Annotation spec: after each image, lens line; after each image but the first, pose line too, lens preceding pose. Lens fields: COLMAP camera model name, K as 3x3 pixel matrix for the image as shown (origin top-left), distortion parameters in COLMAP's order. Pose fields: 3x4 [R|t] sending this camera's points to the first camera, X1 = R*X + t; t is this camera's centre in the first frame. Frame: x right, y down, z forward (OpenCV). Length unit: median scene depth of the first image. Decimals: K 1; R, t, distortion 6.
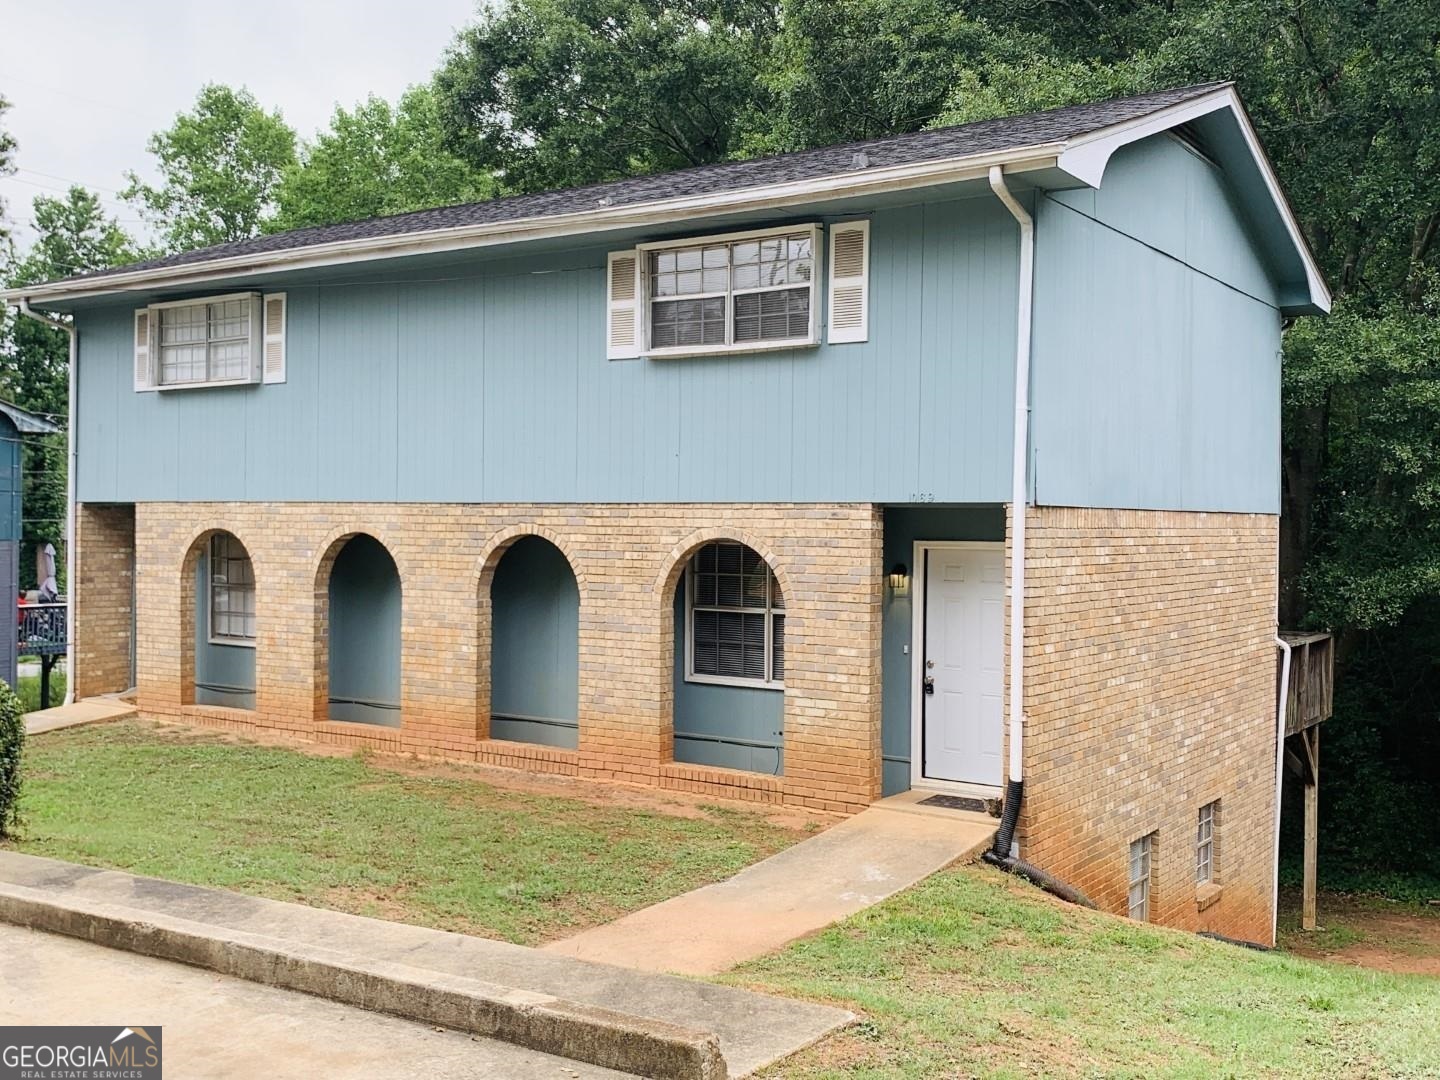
lens RADIAL K [[1465.3, 0, 729.4], [0, 1465.3, 513.2], [0, 0, 1]] dist [0.051855, 0.000000]
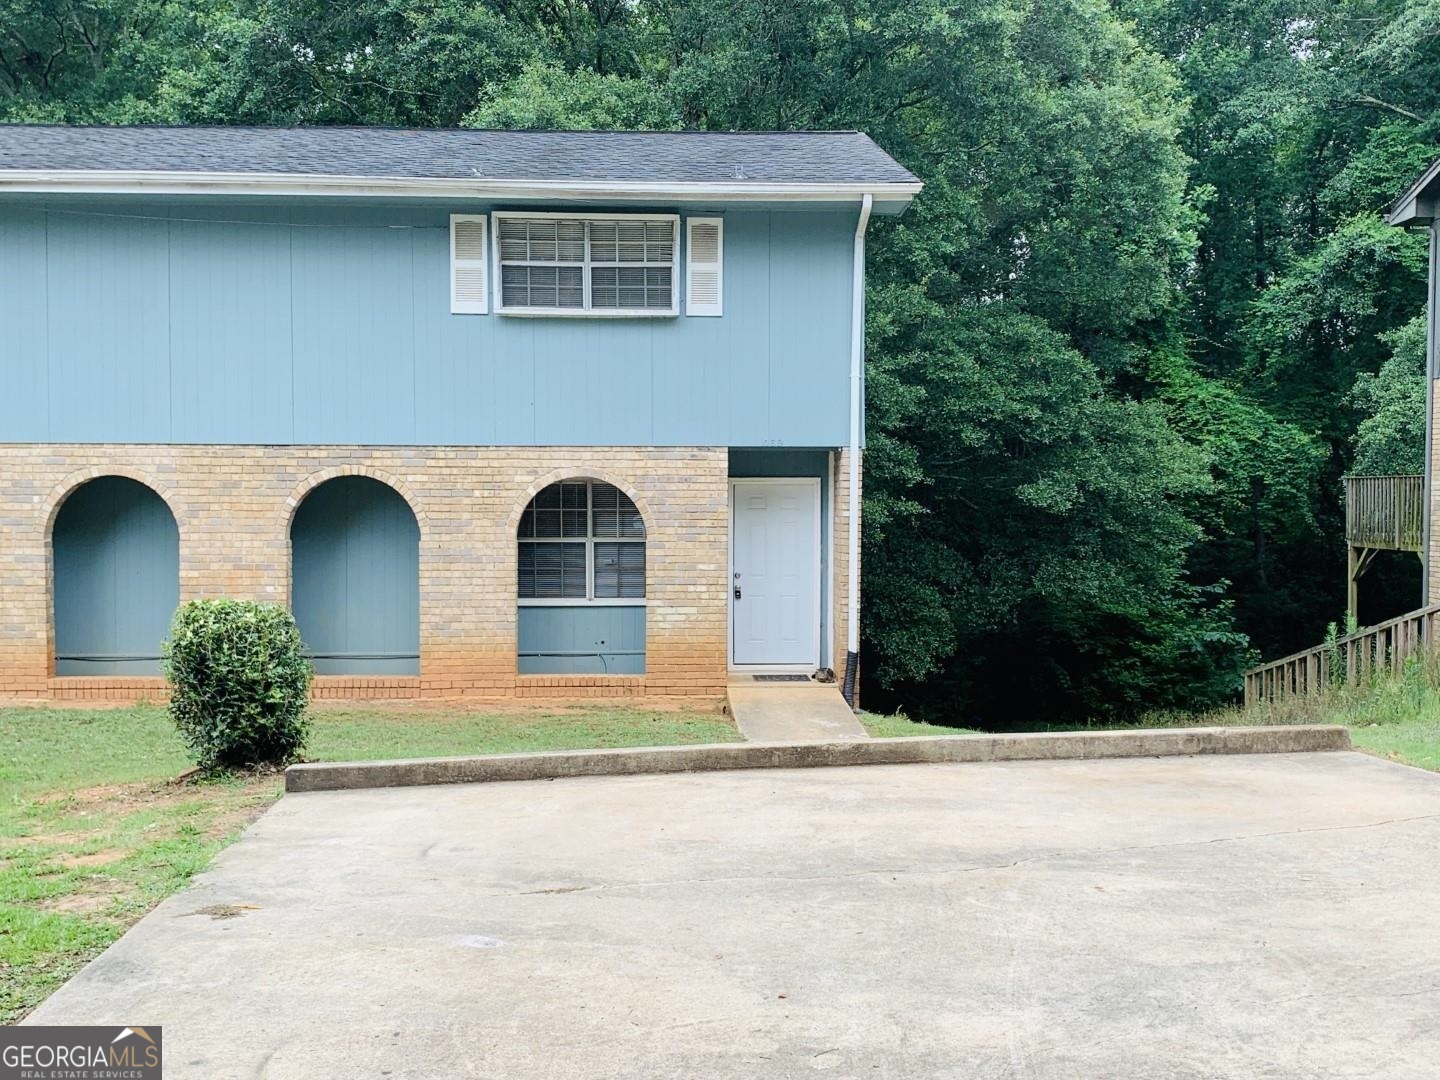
lens RADIAL K [[1465.3, 0, 722.5], [0, 1465.3, 540.1], [0, 0, 1]] dist [0.051855, 0.000000]
pose [[0.796935, -0.028557, 0.603390, -0.592410], [0.001690, 0.998983, 0.045049, 0.014449], [-0.604063, -0.034881, 0.796173, 0.003493]]
